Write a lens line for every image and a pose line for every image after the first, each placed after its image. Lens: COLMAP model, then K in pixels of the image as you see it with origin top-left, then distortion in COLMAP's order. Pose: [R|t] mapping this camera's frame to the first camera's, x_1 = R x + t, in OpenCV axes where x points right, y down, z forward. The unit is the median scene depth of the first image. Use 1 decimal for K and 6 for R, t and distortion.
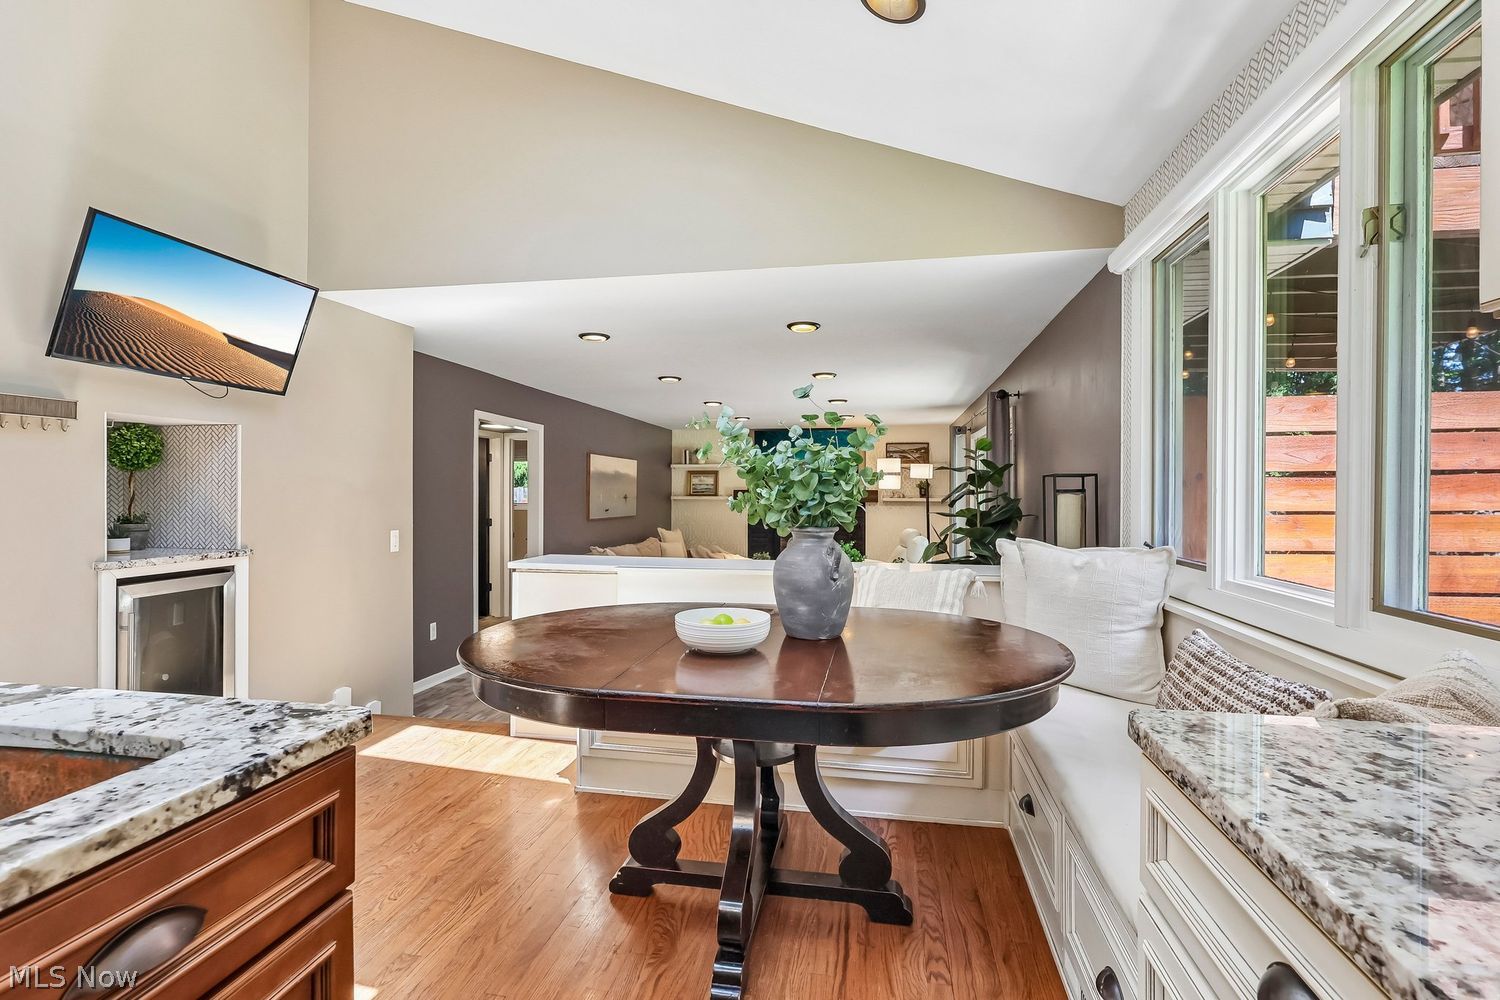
lens RADIAL K [[703.4, 0, 752.9], [0, 703.4, 496.0], [0, 0, 1]] dist [-0.005824, 0.002235]
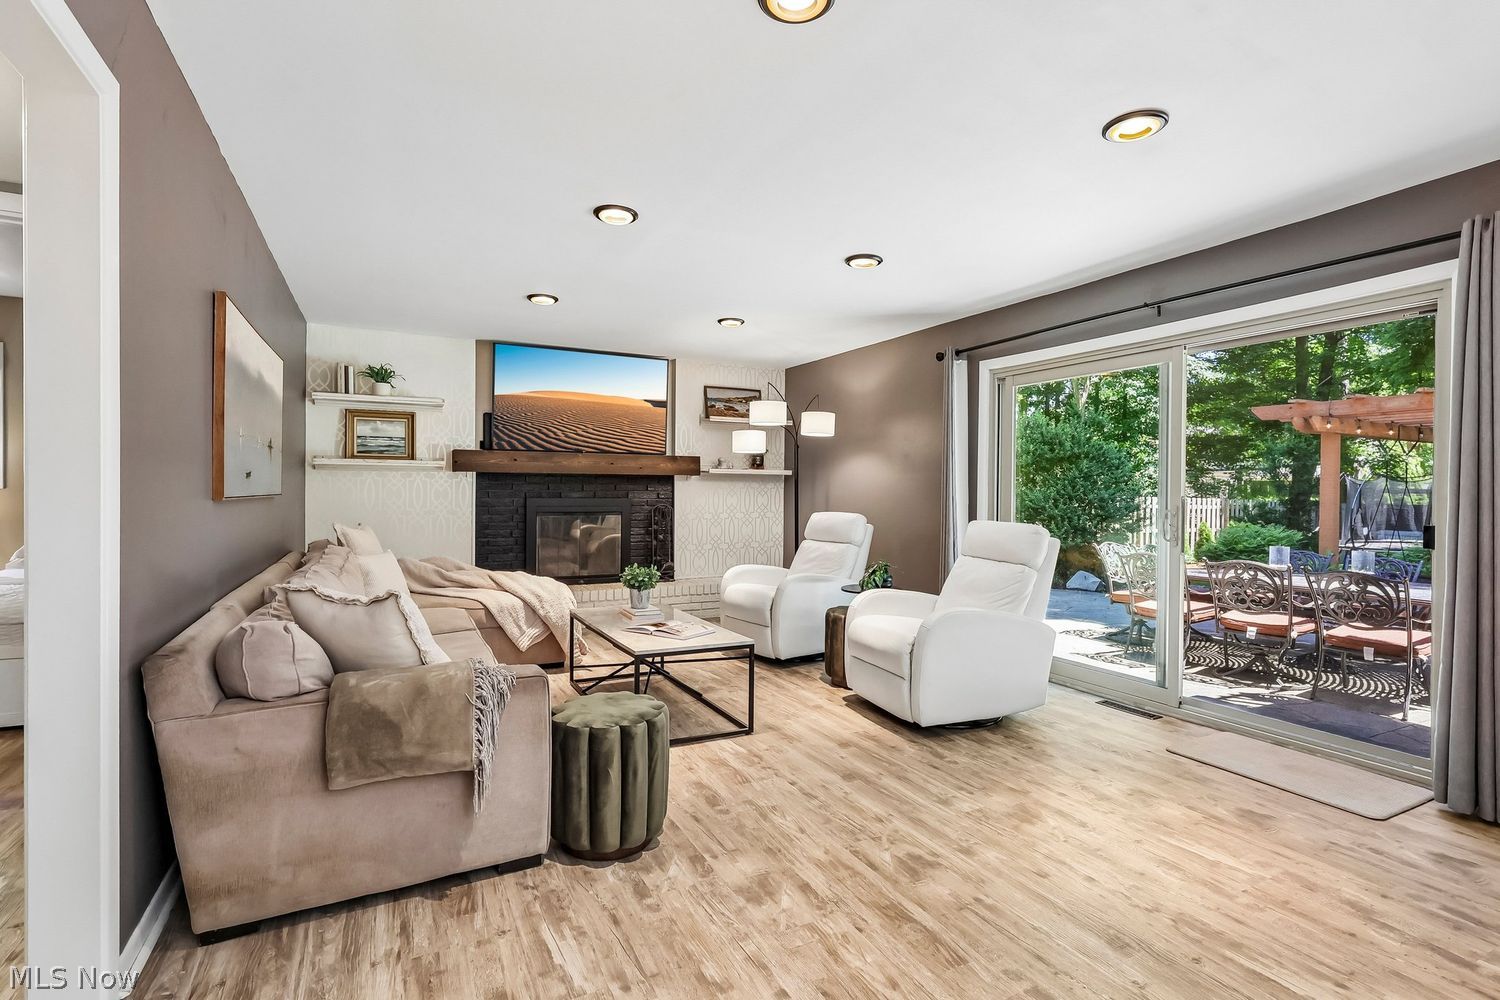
lens RADIAL K [[703.4, 0, 747.0], [0, 703.4, 498.6], [0, 0, 1]] dist [-0.005824, 0.002235]
pose [[0.791839, -0.005514, 0.610705, -0.395963], [-0.001266, 0.999942, 0.010670, 0.051677], [-0.610729, -0.009222, 0.791786, 0.992463]]
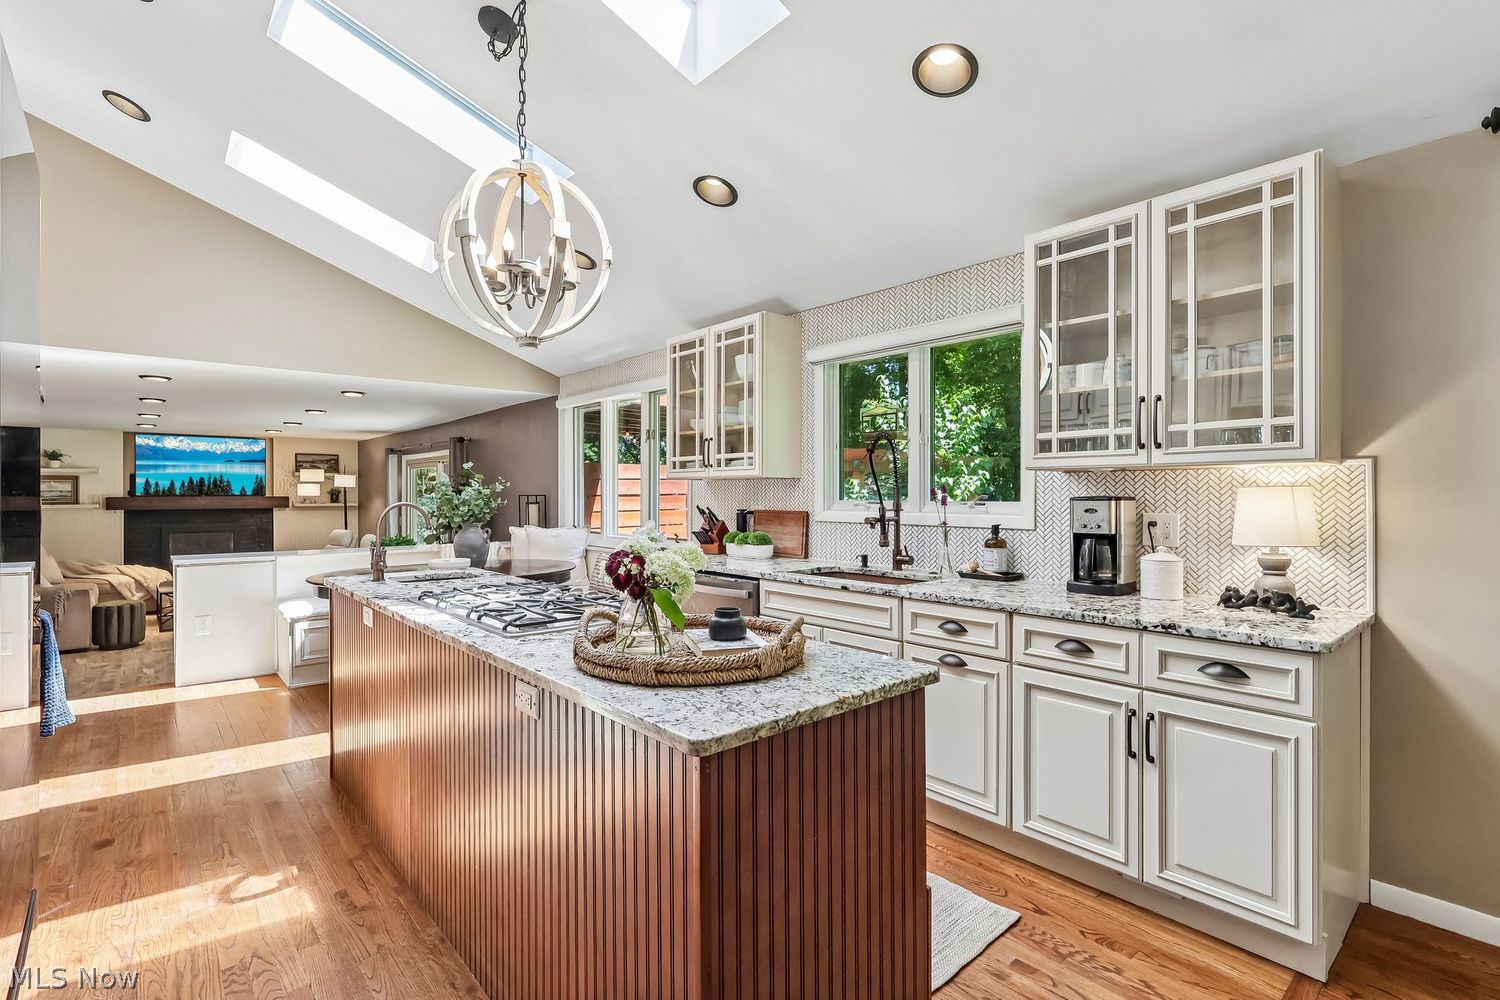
lens RADIAL K [[703.4, 0, 750.6], [0, 703.4, 502.8], [0, 0, 1]] dist [-0.005824, 0.002235]
pose [[0.617750, -0.015669, 0.786219, -0.509401], [0.006304, 0.999868, 0.014974, -0.021881], [-0.786349, -0.004294, 0.617767, -0.514114]]
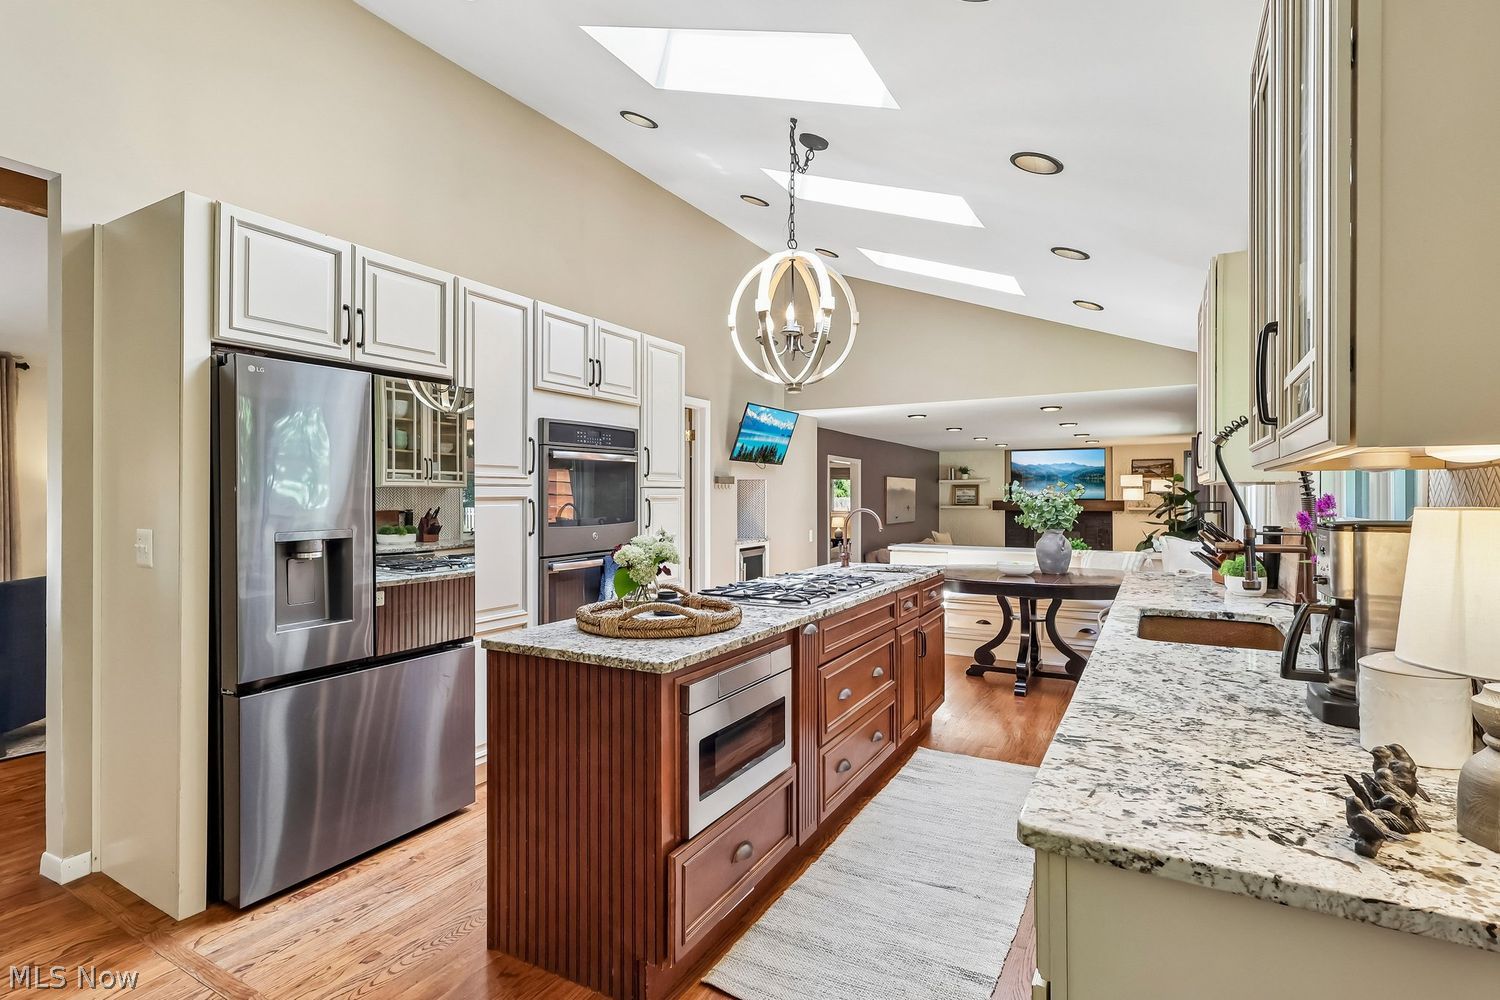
lens RADIAL K [[728.1, 0, 747.3], [0, 728.1, 497.0], [0, 0, 1]] dist [-0.002853, -0.000308]
pose [[0.945170, -0.005635, -0.326529, -0.038966], [0.004636, 0.999982, -0.003838, -0.026317], [0.326545, 0.002113, 0.945179, -0.730709]]
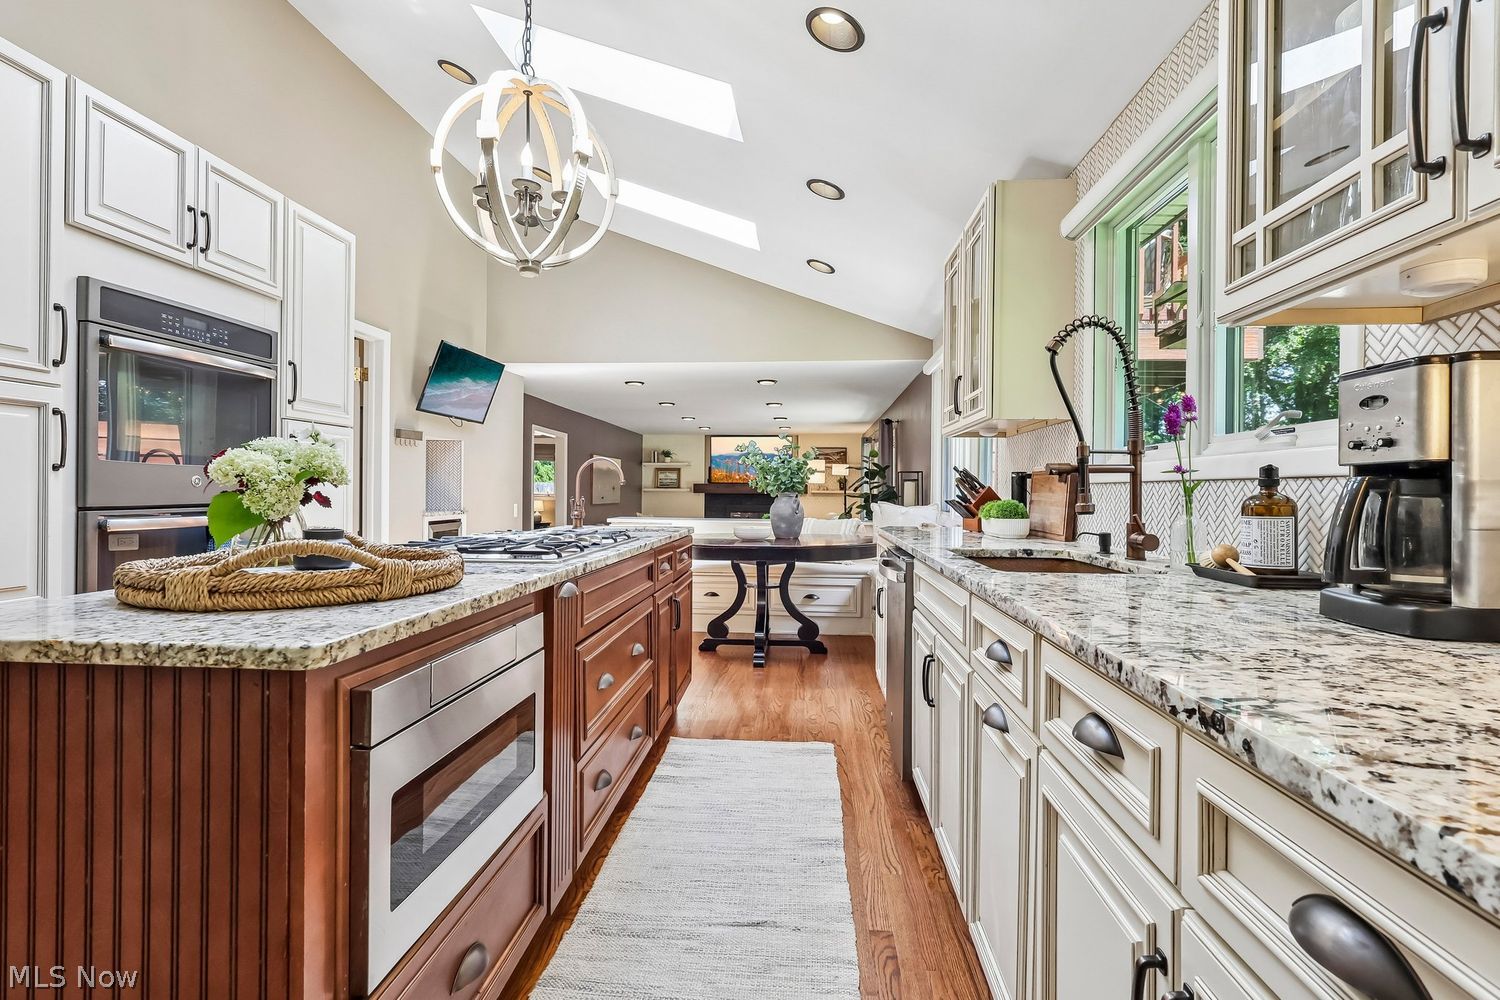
lens RADIAL K [[703.4, 0, 751.5], [0, 703.4, 494.5], [0, 0, 1]] dist [-0.005824, 0.002235]
pose [[0.994833, 0.003281, 0.101471, -0.115326], [-0.003374, 0.999994, 0.000749, 0.021071], [-0.101468, -0.001087, 0.994838, -0.566751]]
